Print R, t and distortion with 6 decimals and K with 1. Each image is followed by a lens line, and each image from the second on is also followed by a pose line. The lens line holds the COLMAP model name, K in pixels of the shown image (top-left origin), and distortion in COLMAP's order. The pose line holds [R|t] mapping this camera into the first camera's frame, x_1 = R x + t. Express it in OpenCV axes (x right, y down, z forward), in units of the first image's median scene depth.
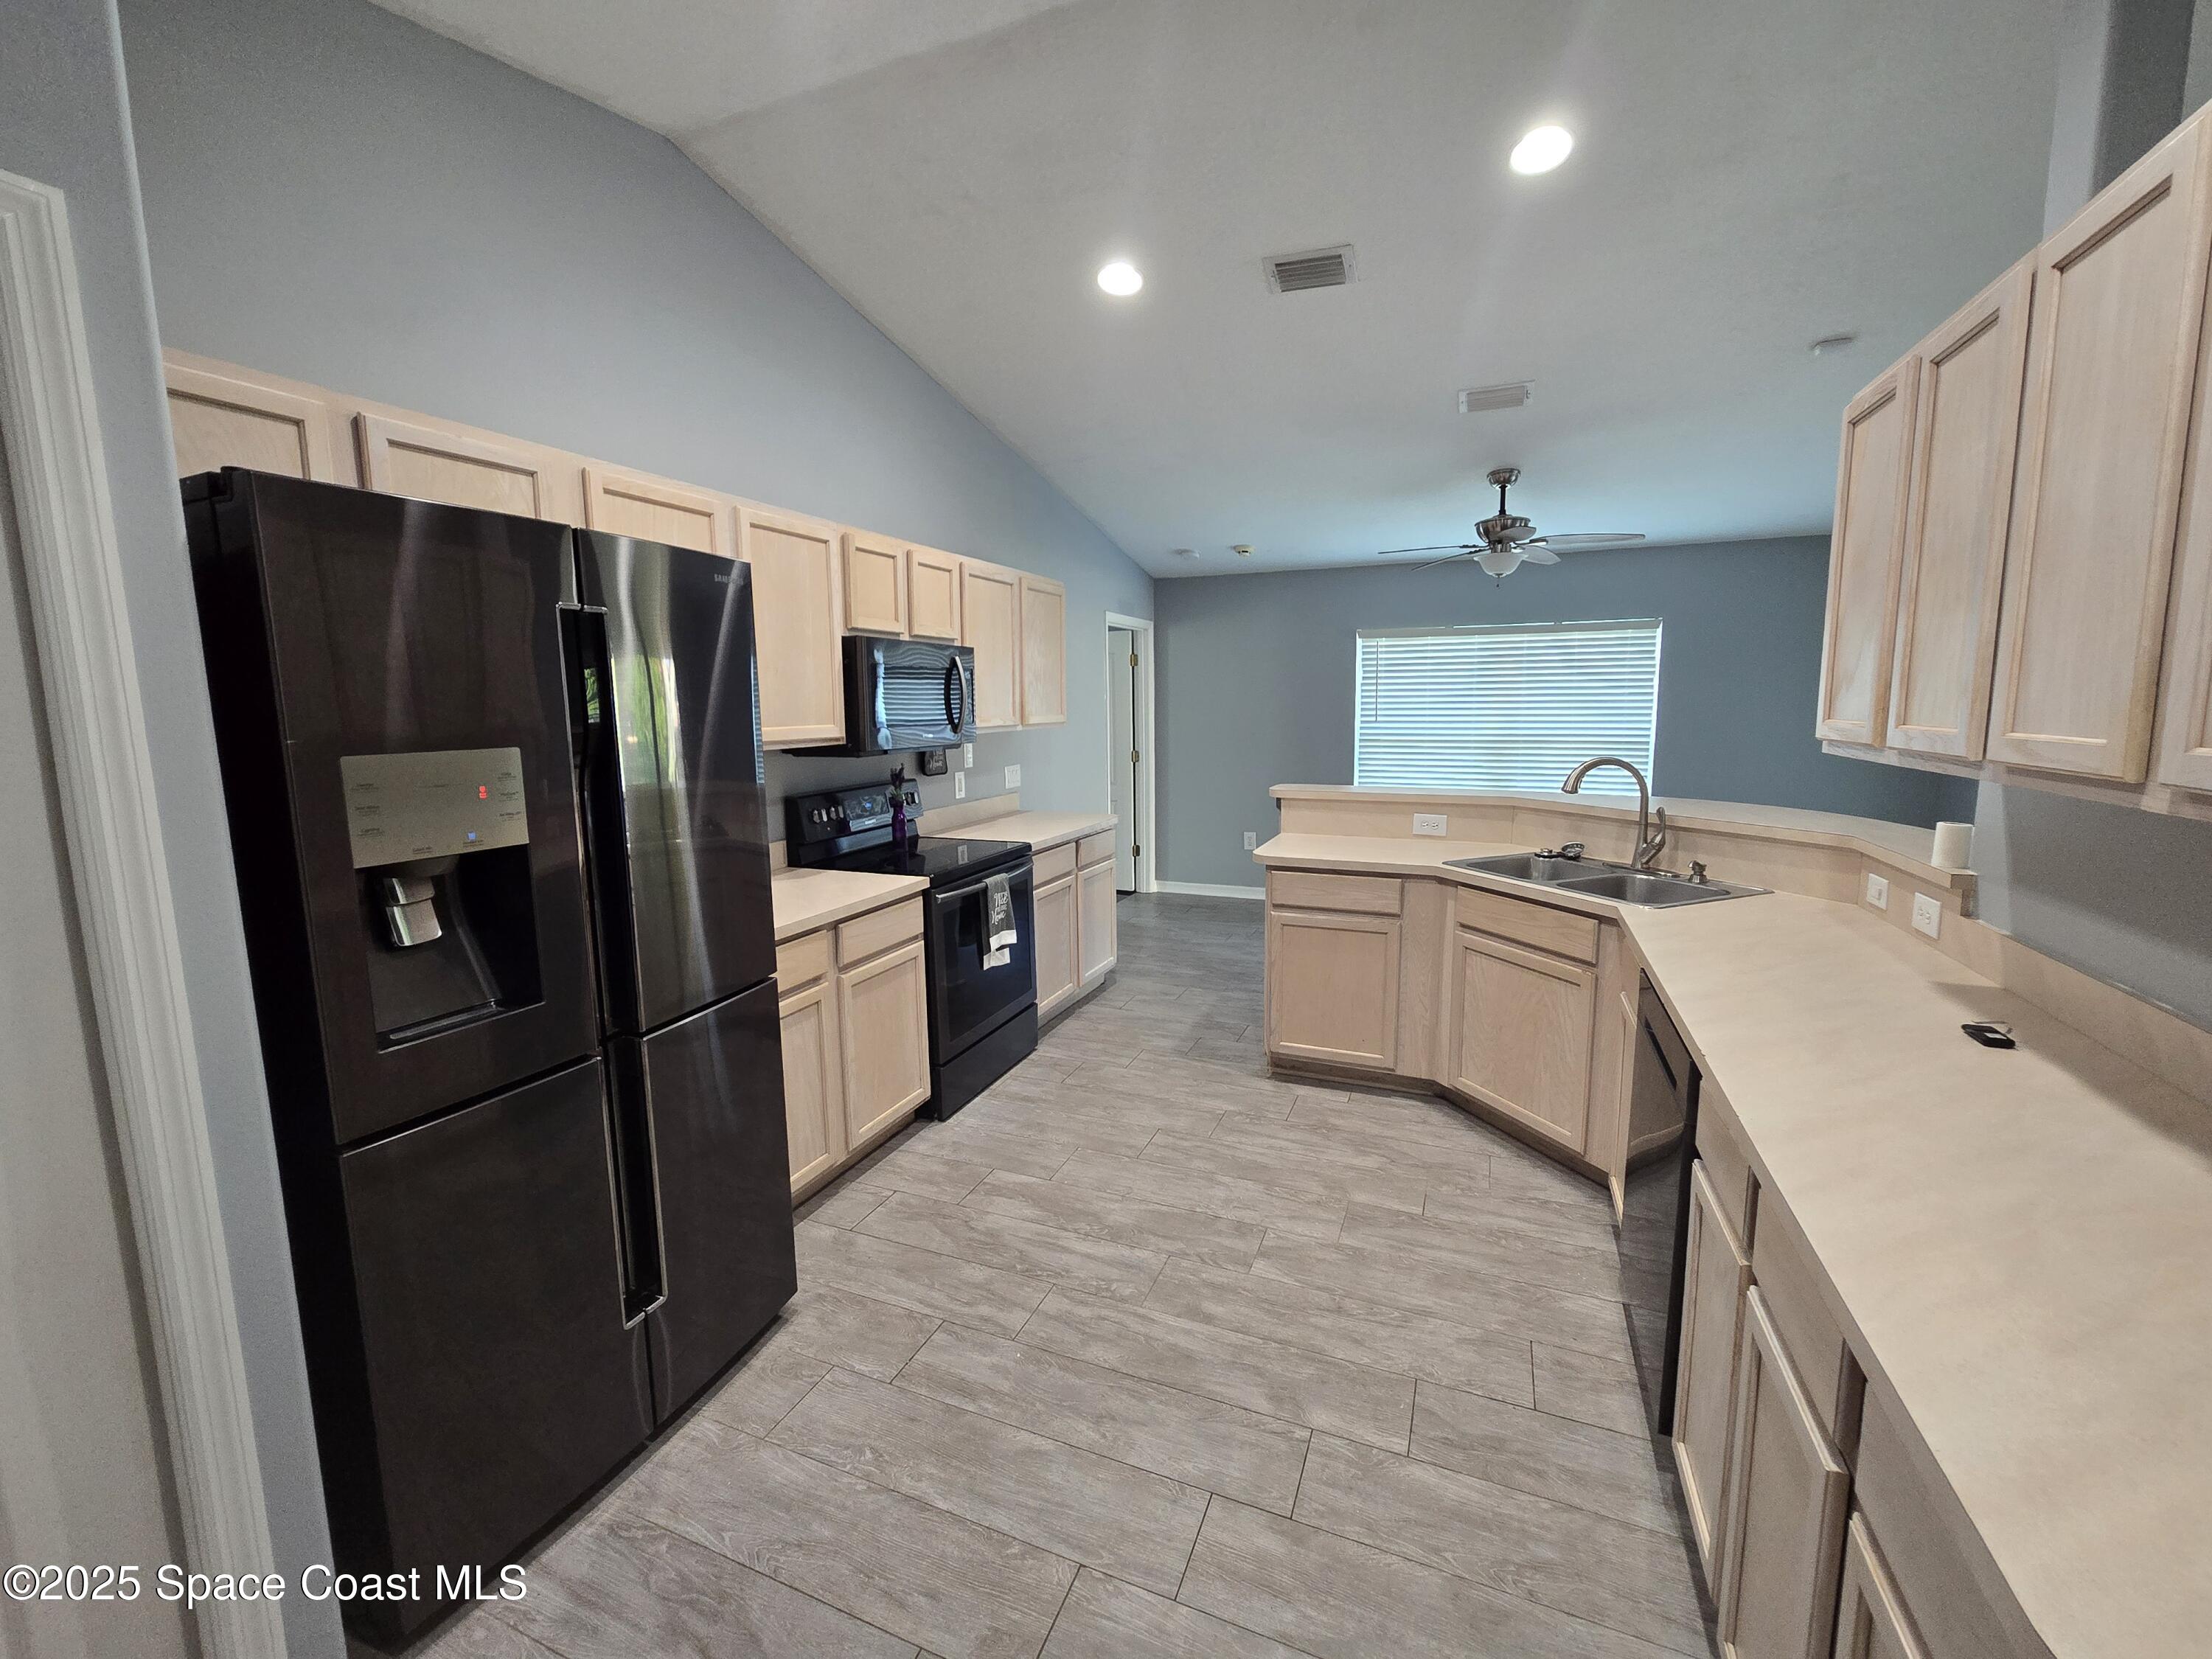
lens RADIAL K [[914.3, 0, 1102.7], [0, 914.3, 818.8], [0, 0, 1]] dist [-0.003984, 0.001061]
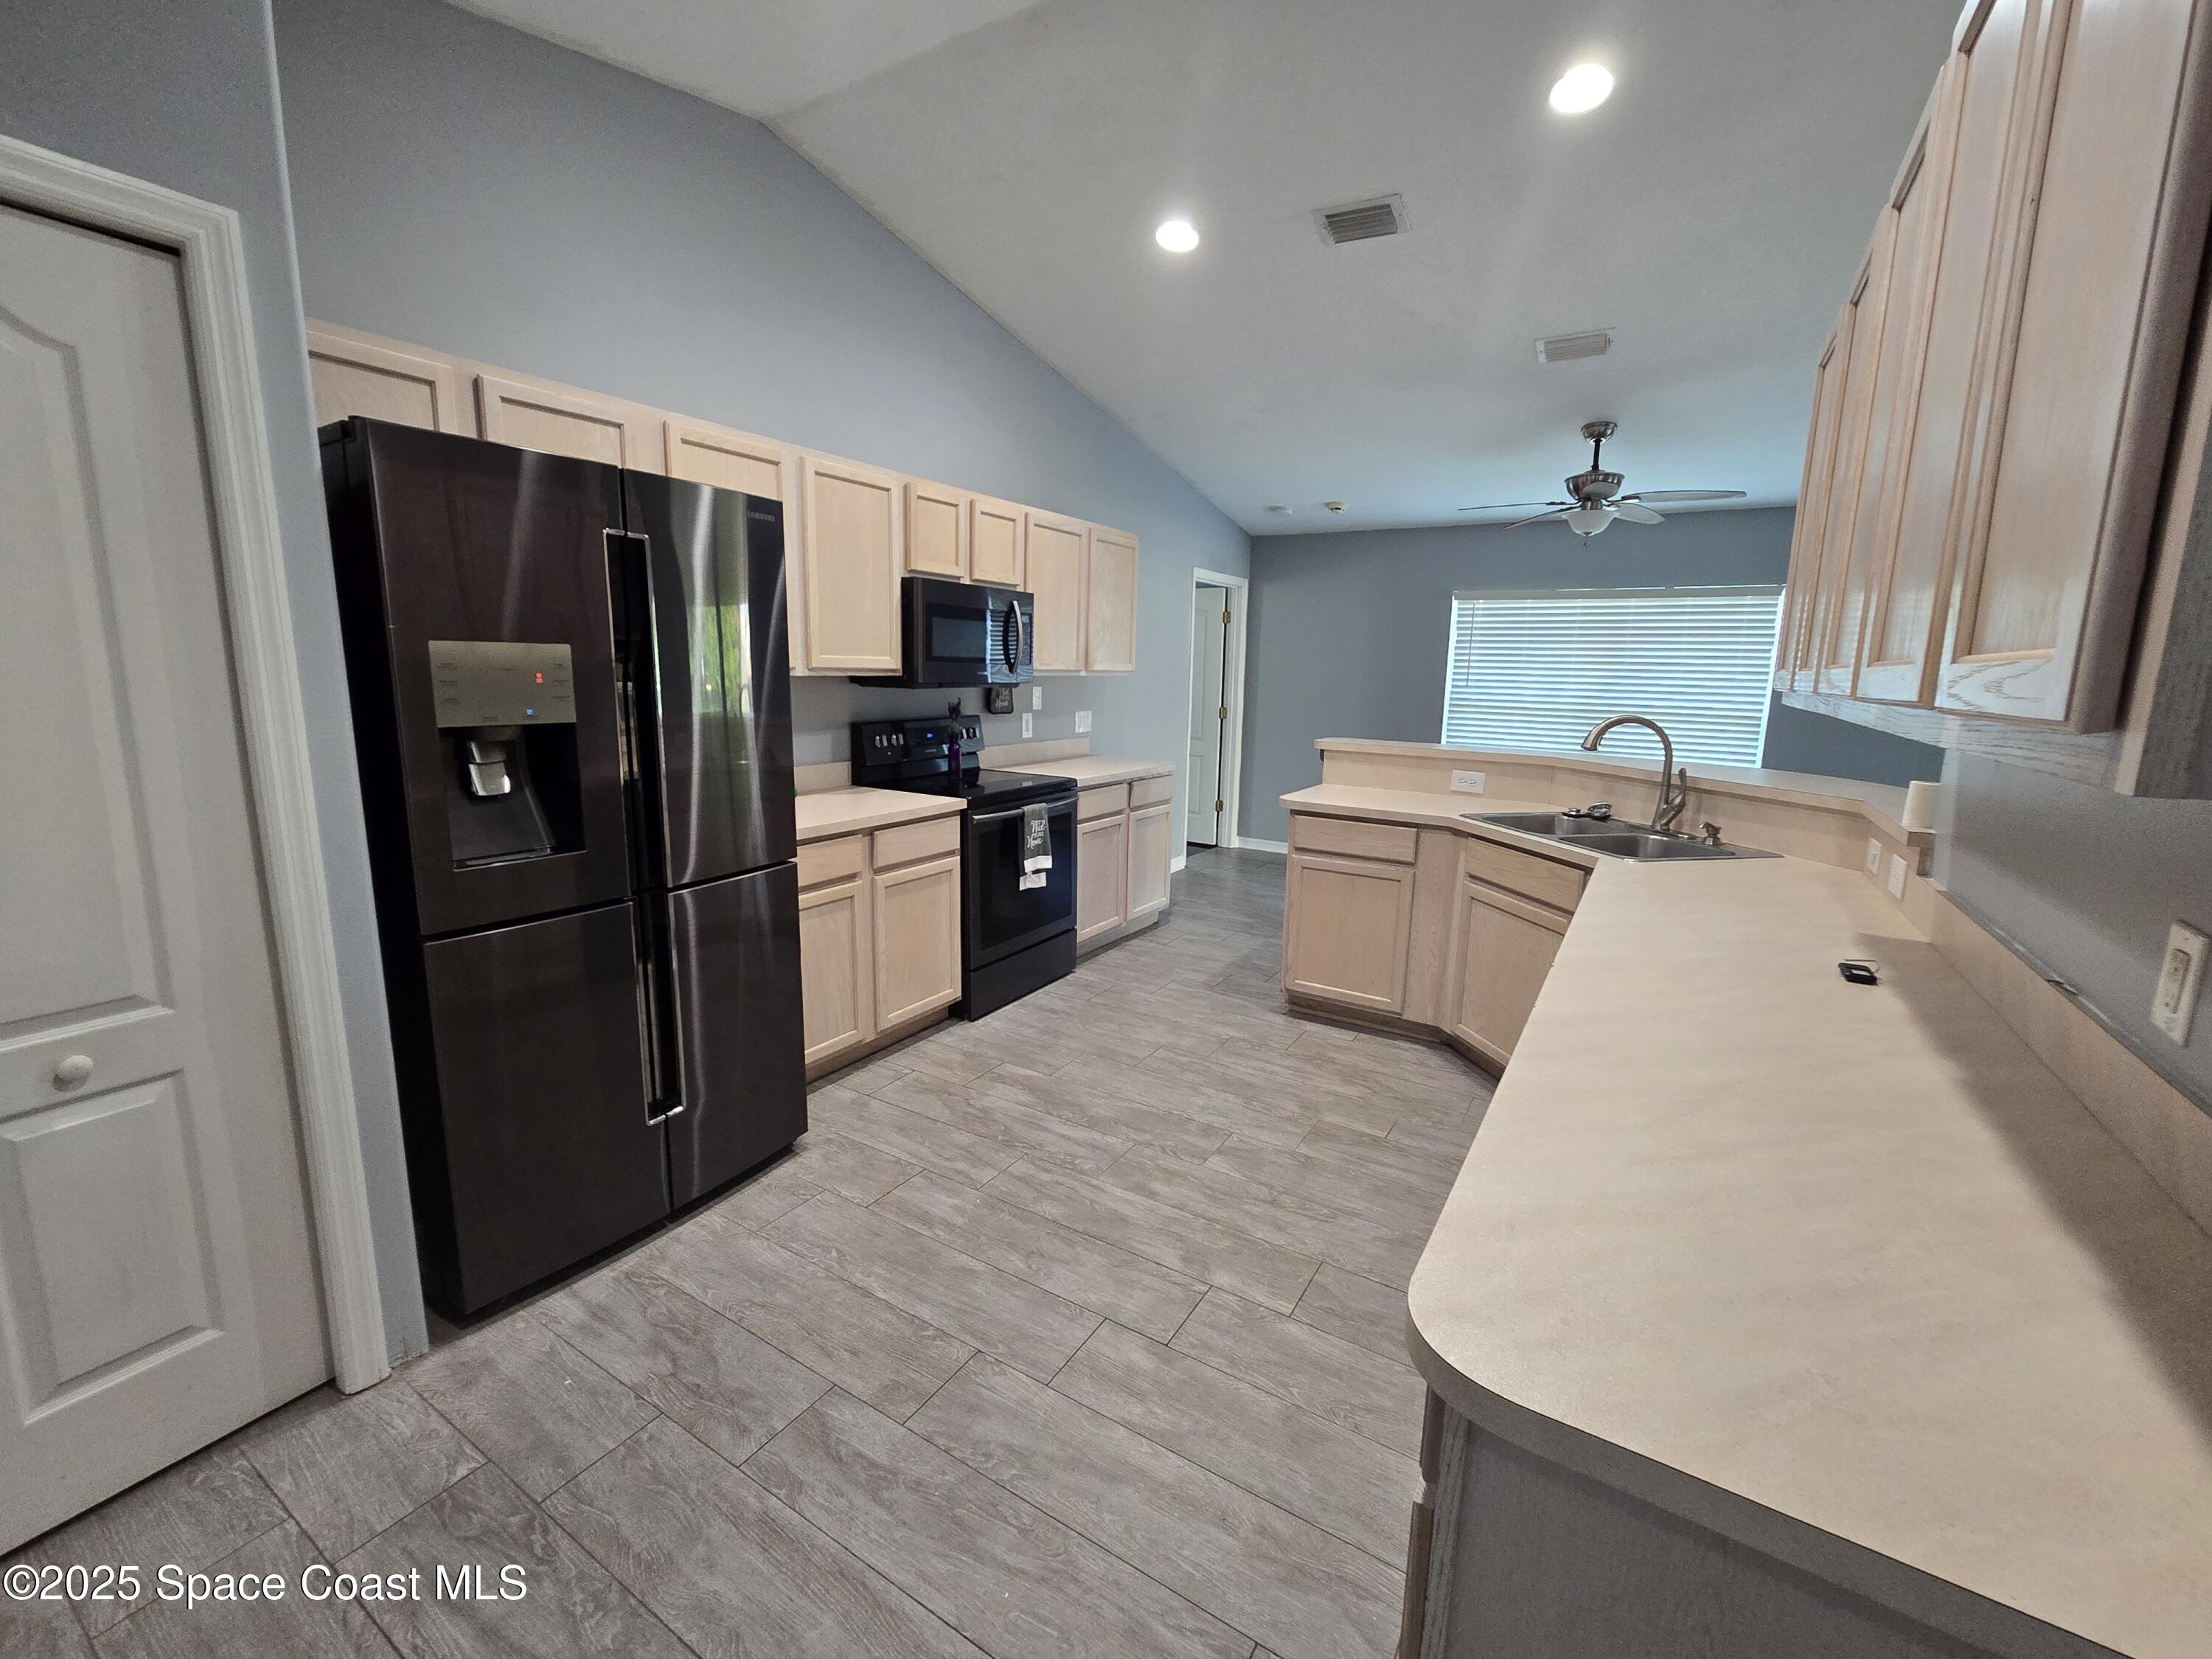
lens RADIAL K [[914.3, 0, 1101.7], [0, 914.3, 821.2], [0, 0, 1]] dist [-0.003984, 0.001061]
pose [[0.987108, 0.059107, -0.148740, 0.161938], [-0.053197, 0.997640, 0.043408, 0.040149], [0.150955, -0.034936, 0.987923, -0.077968]]
